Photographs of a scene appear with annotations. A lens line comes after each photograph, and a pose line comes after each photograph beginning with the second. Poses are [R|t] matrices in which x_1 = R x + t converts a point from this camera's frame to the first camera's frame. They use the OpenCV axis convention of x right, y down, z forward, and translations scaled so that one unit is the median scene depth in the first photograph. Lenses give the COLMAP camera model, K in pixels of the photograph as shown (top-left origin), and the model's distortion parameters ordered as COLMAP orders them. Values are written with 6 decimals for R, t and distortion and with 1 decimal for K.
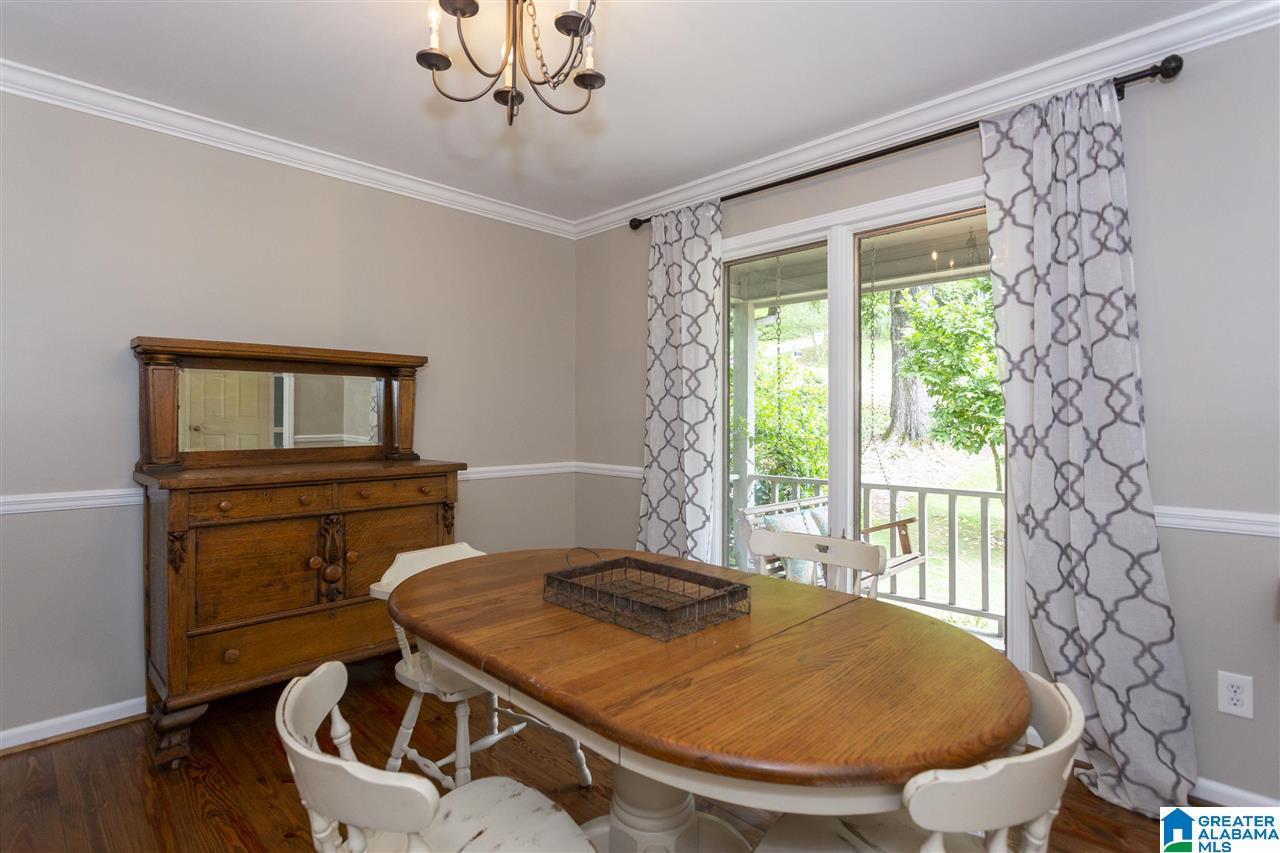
lens RADIAL K [[646.1, 0, 640.8], [0, 646.1, 422.9], [0, 0, 1]] dist [0.001213, -0.000251]
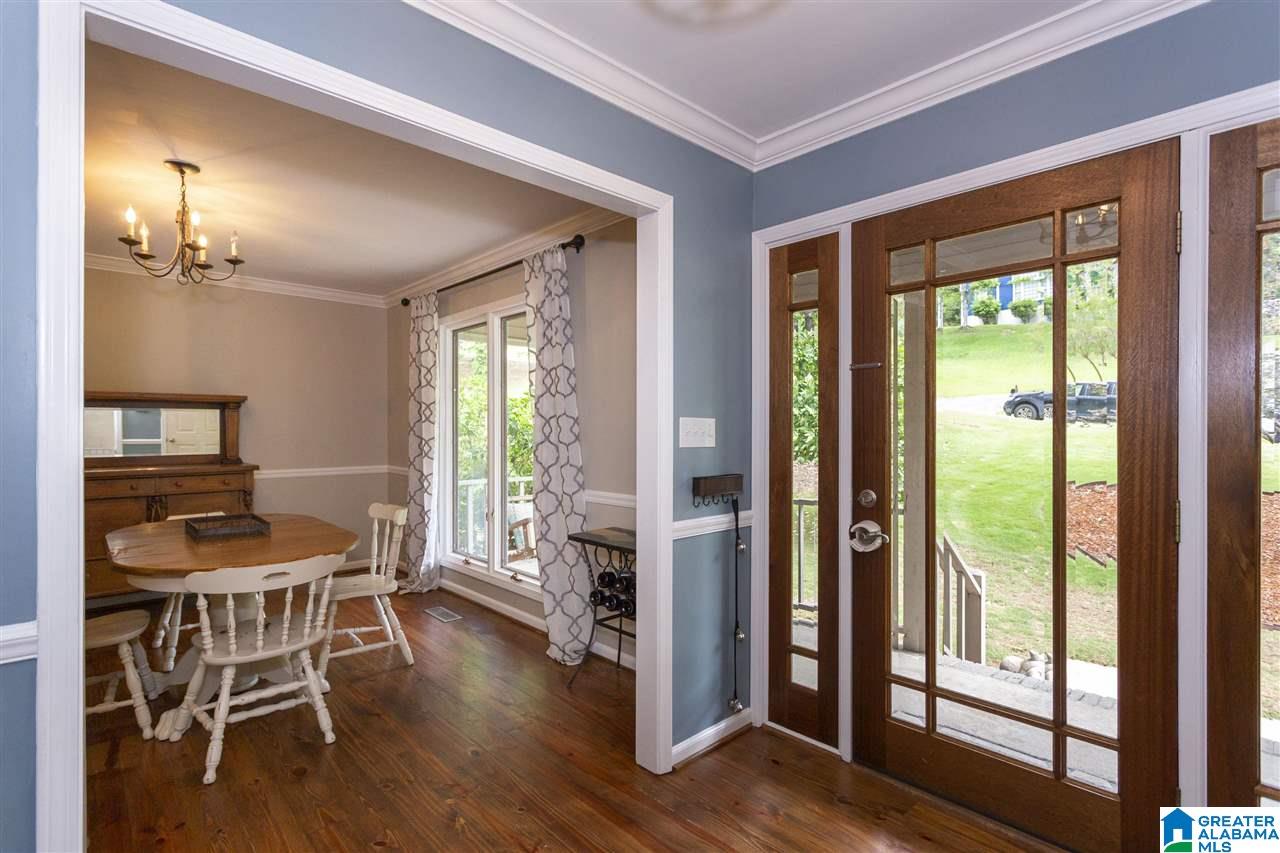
lens RADIAL K [[605.5, 0, 636.4], [0, 605.5, 431.0], [0, 0, 1]] dist [0.000808, -0.000682]
pose [[0.999251, 0.000153, -0.038702, 0.700132], [-0.000226, 0.999998, -0.001859, -0.018956], [0.038702, 0.001867, 0.999249, -0.432691]]
